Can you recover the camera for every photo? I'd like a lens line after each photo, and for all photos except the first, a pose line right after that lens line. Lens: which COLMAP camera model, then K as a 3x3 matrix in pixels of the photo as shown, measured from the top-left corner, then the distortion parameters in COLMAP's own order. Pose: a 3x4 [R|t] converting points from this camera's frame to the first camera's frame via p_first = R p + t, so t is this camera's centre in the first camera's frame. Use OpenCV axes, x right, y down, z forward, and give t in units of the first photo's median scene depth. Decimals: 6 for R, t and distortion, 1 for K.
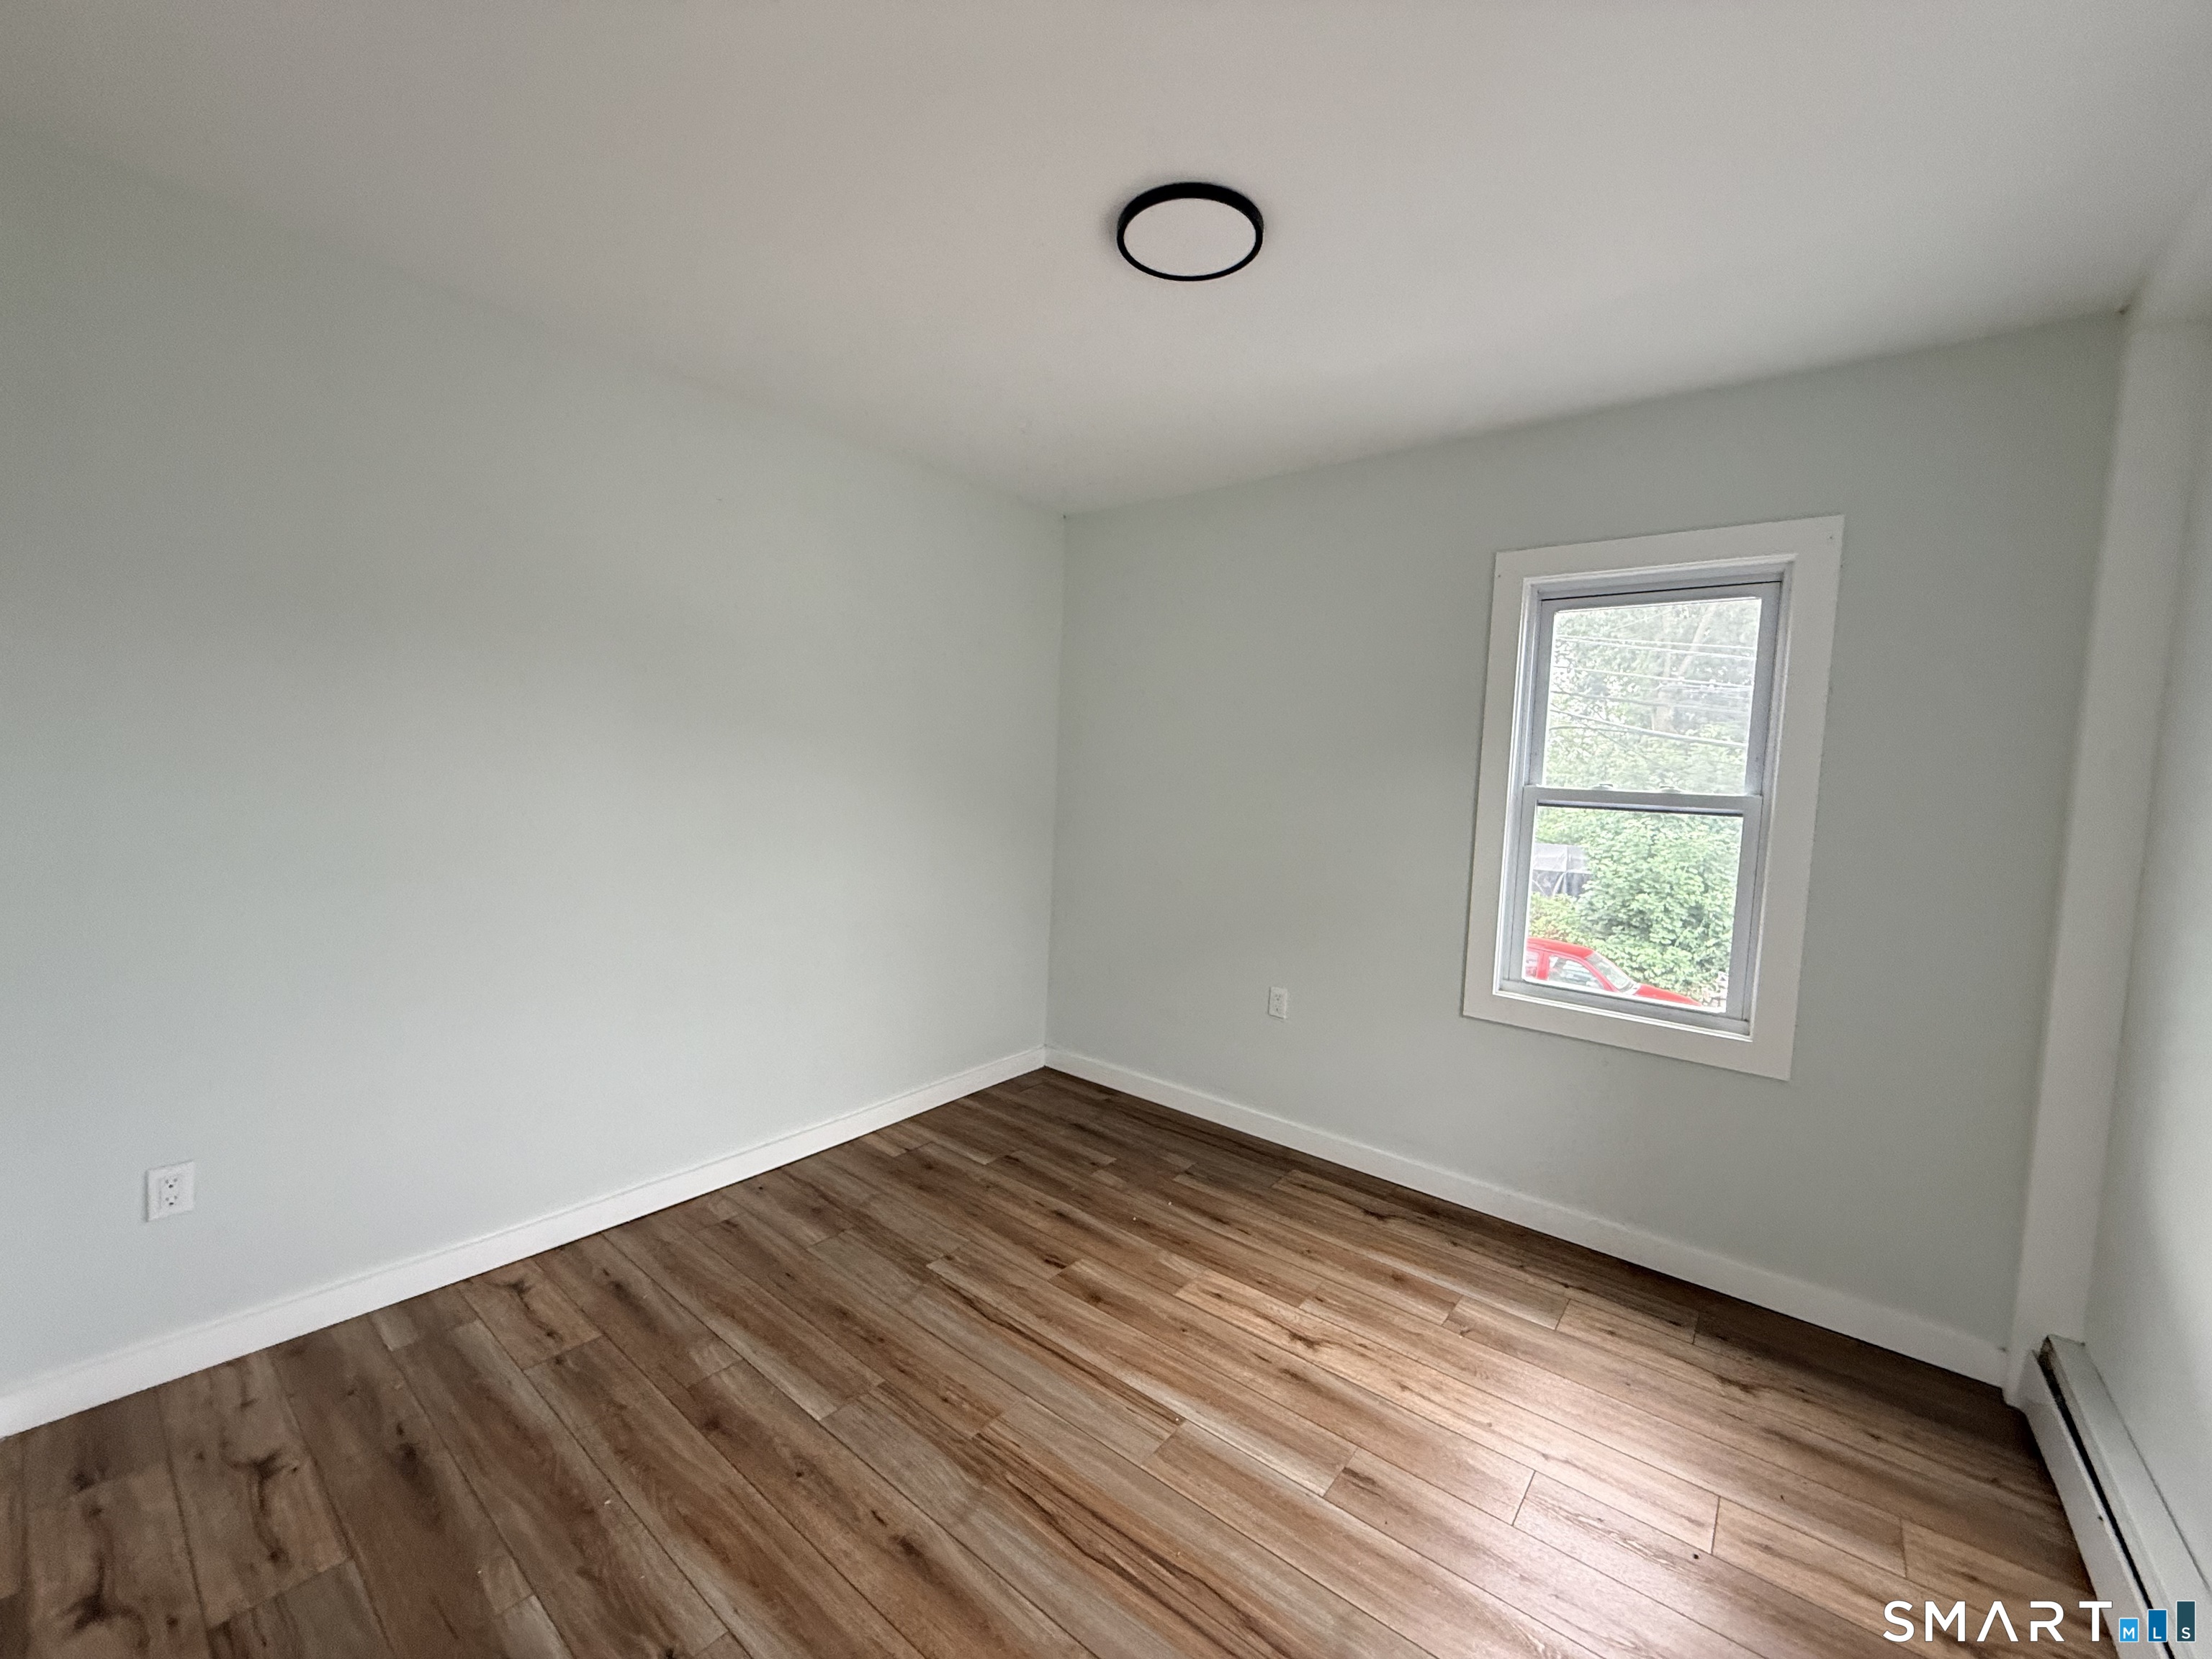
lens RADIAL K [[882.9, 0, 1096.1], [0, 882.9, 835.4], [0, 0, 1]] dist [-0.000232, 0.000046]
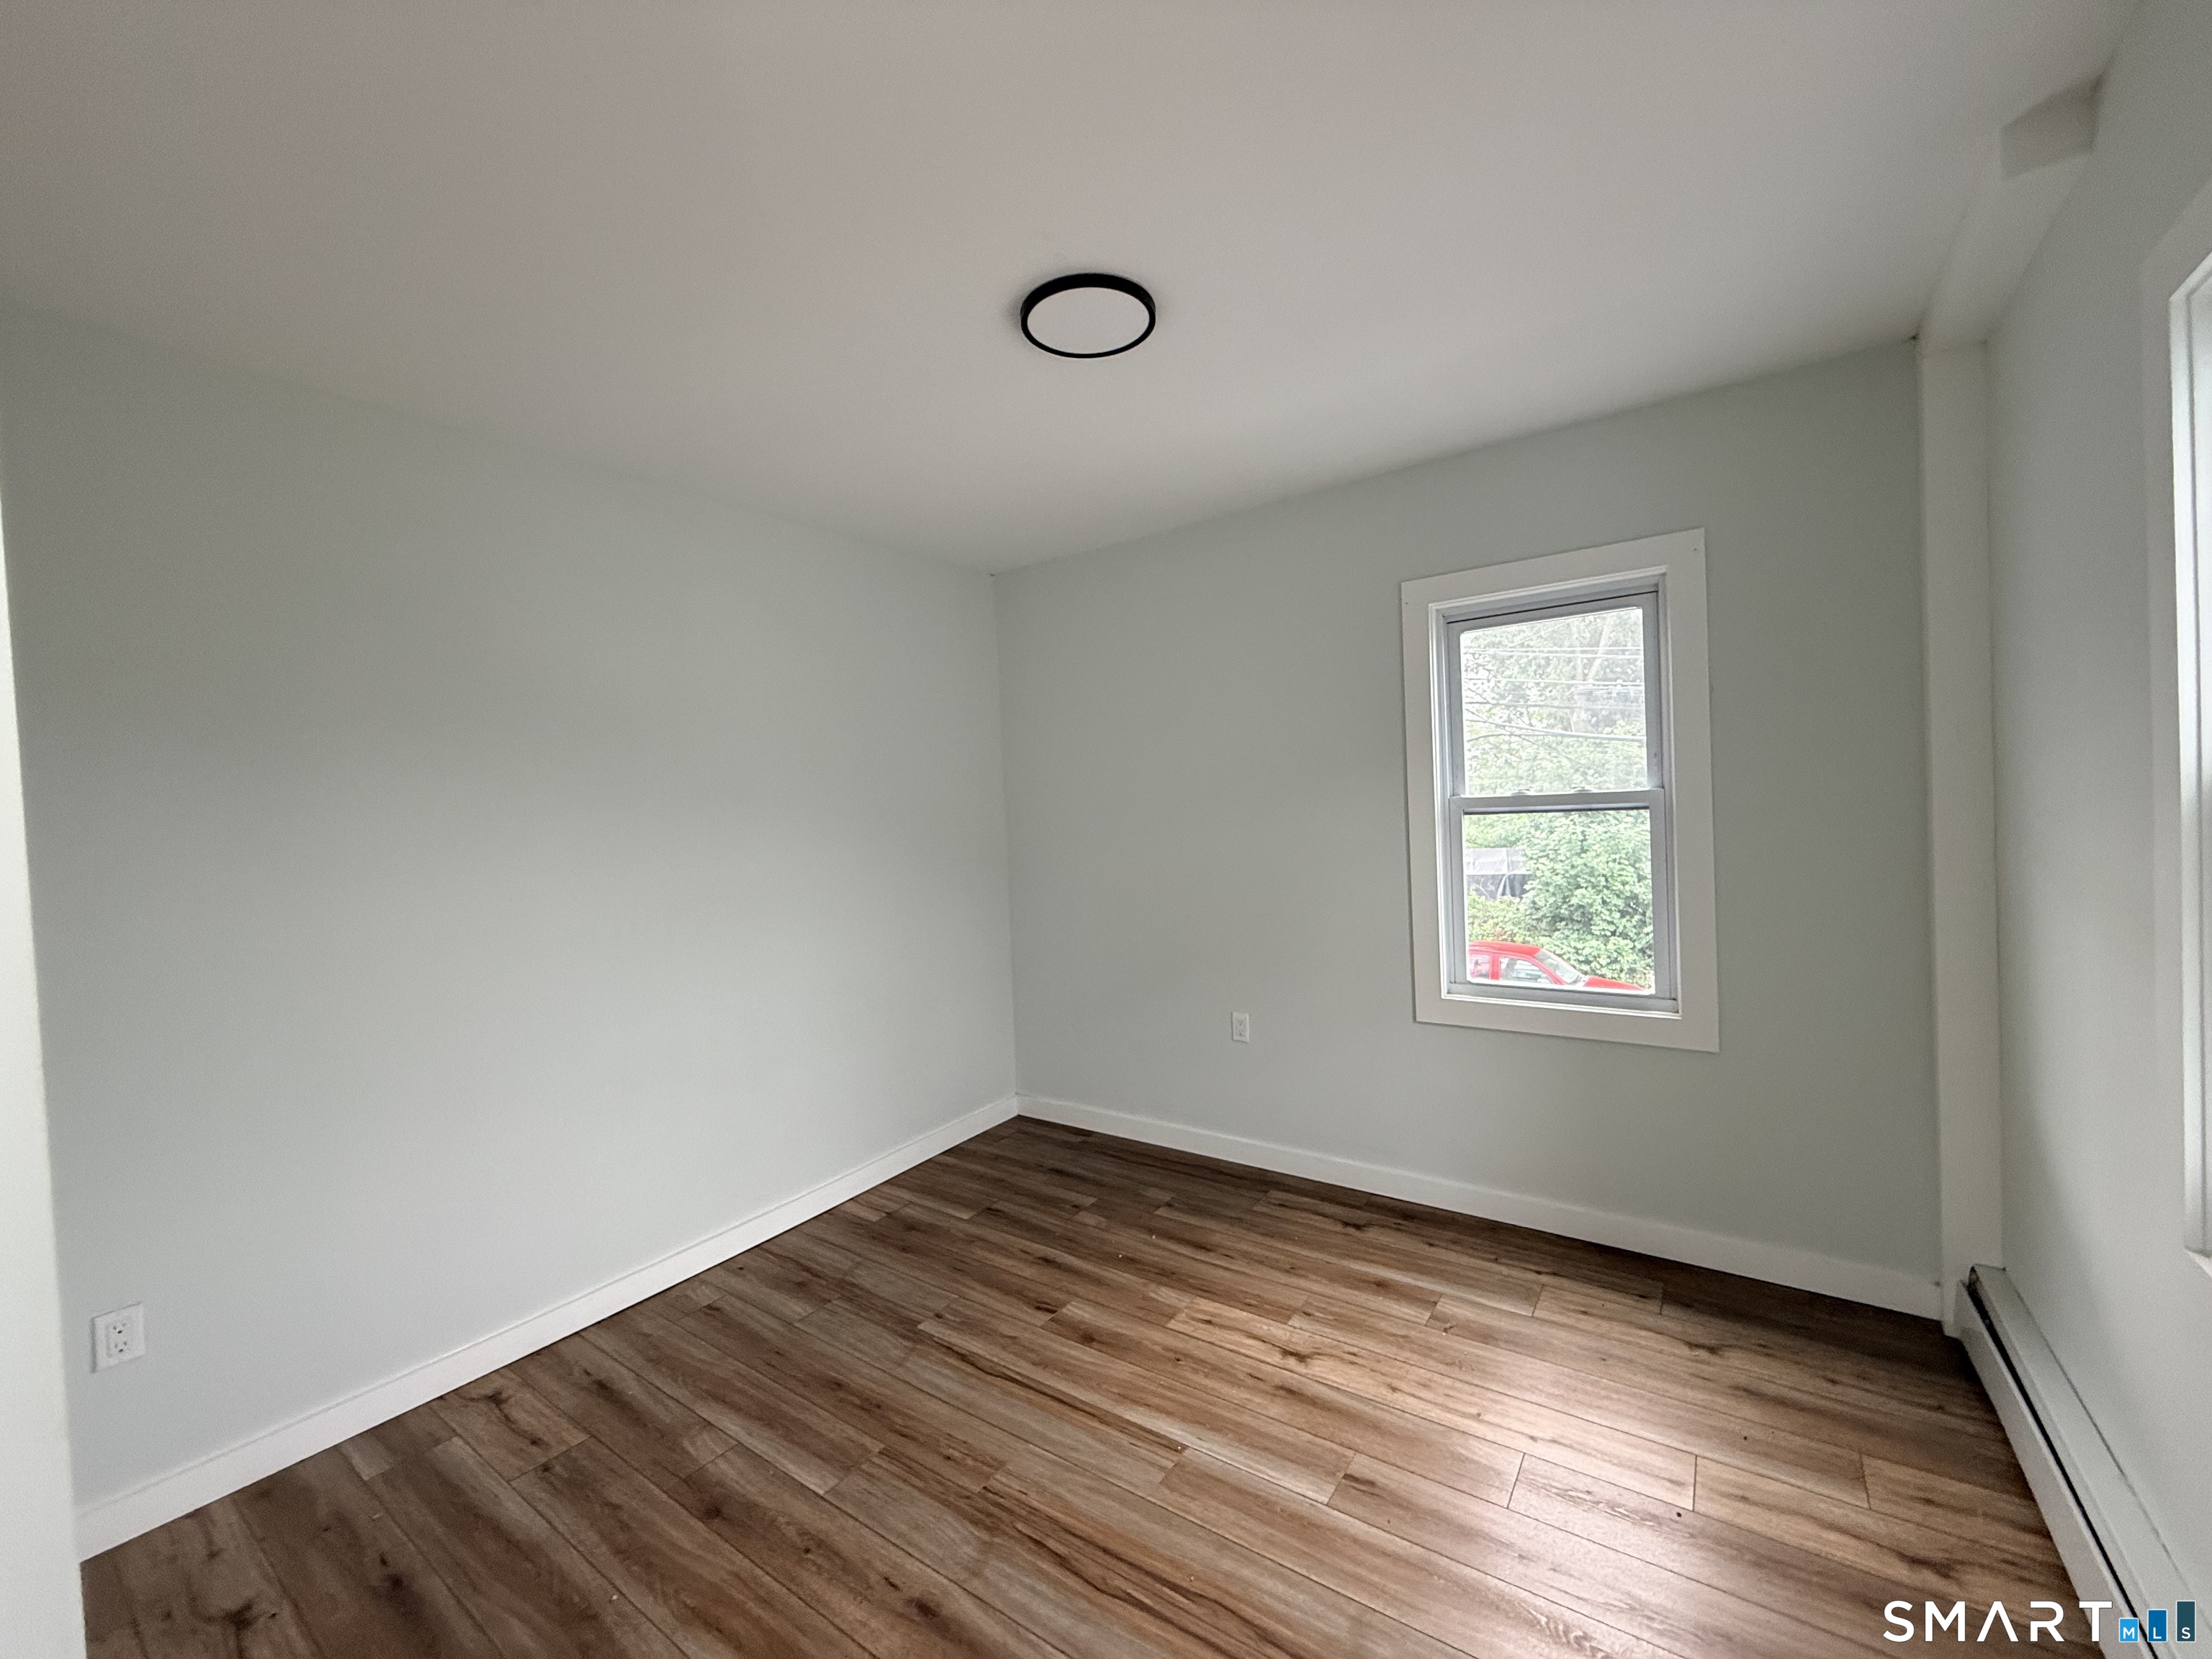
lens RADIAL K [[882.9, 0, 1097.2], [0, 882.9, 842.9], [0, 0, 1]] dist [-0.000232, 0.000046]
pose [[0.994470, -0.087411, 0.058208, -0.000171], [0.089623, 0.995306, -0.036526, -0.001700], [-0.054742, 0.041541, 0.997636, -0.034055]]
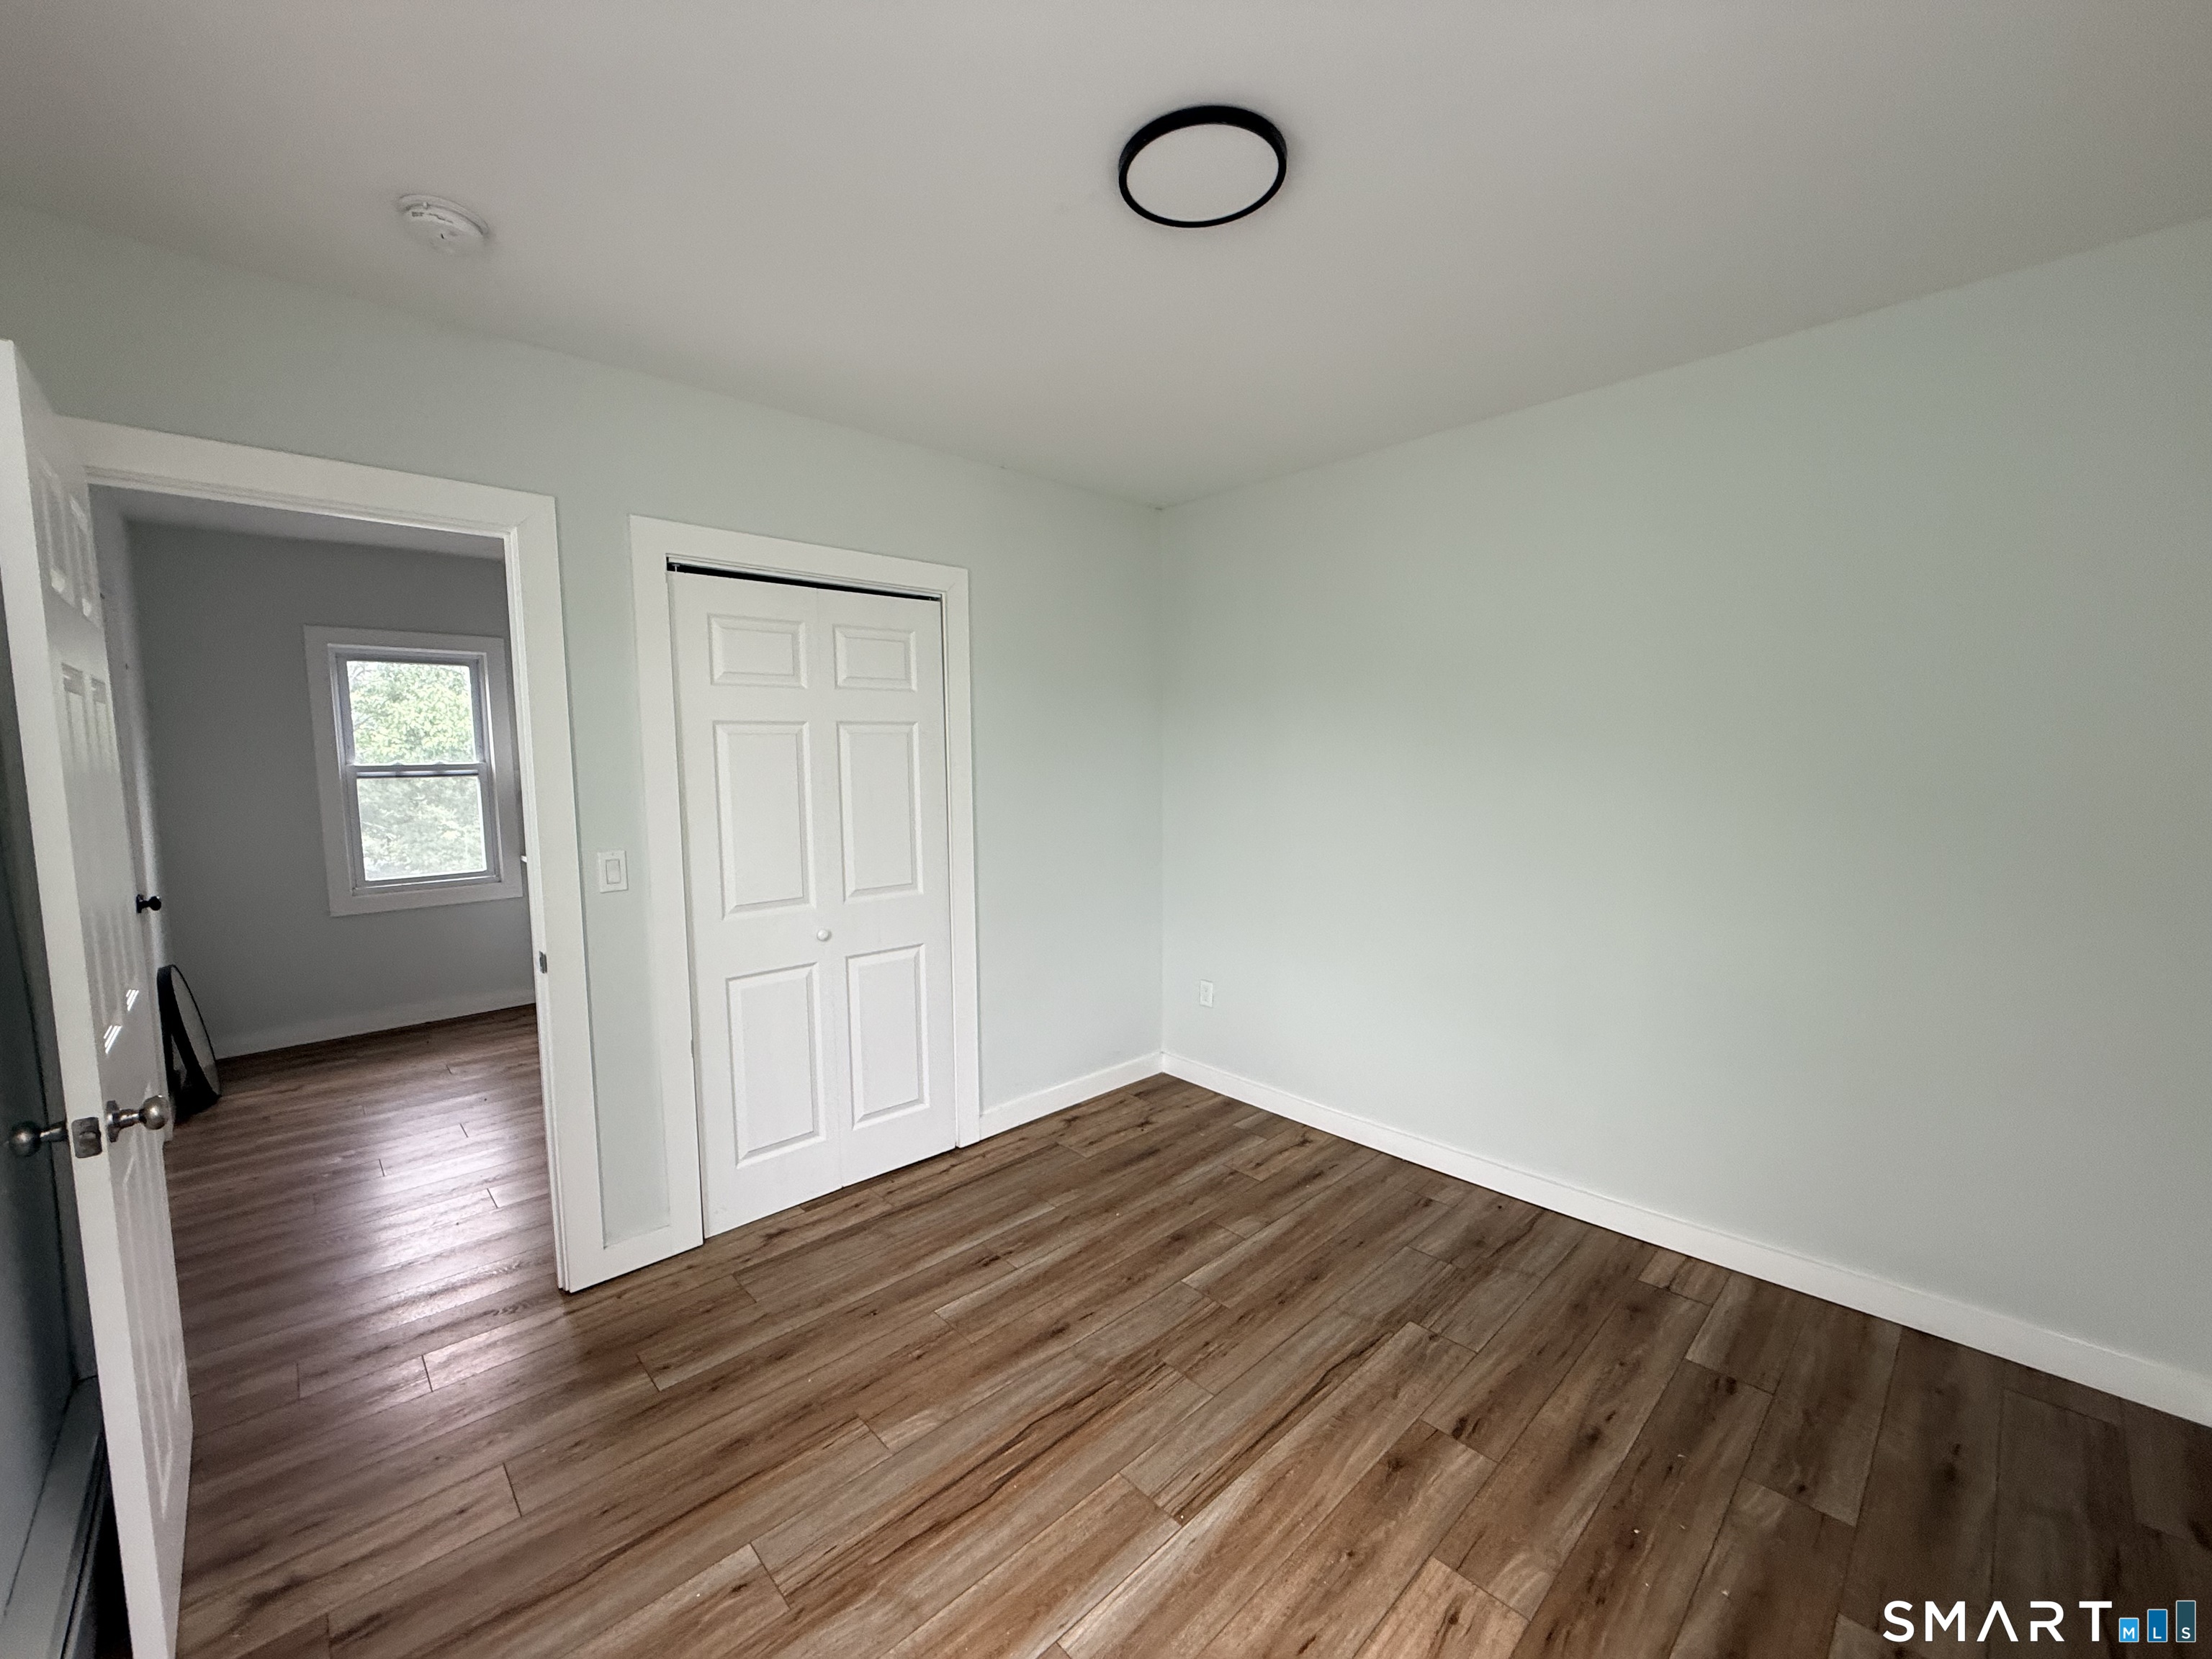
lens RADIAL K [[882.9, 0, 1101.6], [0, 882.9, 826.4], [0, 0, 1]] dist [-0.000232, 0.000046]
pose [[-0.128562, 0.044307, -0.990711, 0.893563], [-0.069543, 0.996139, 0.053575, -0.060581], [0.989260, 0.075785, -0.124985, 0.927157]]
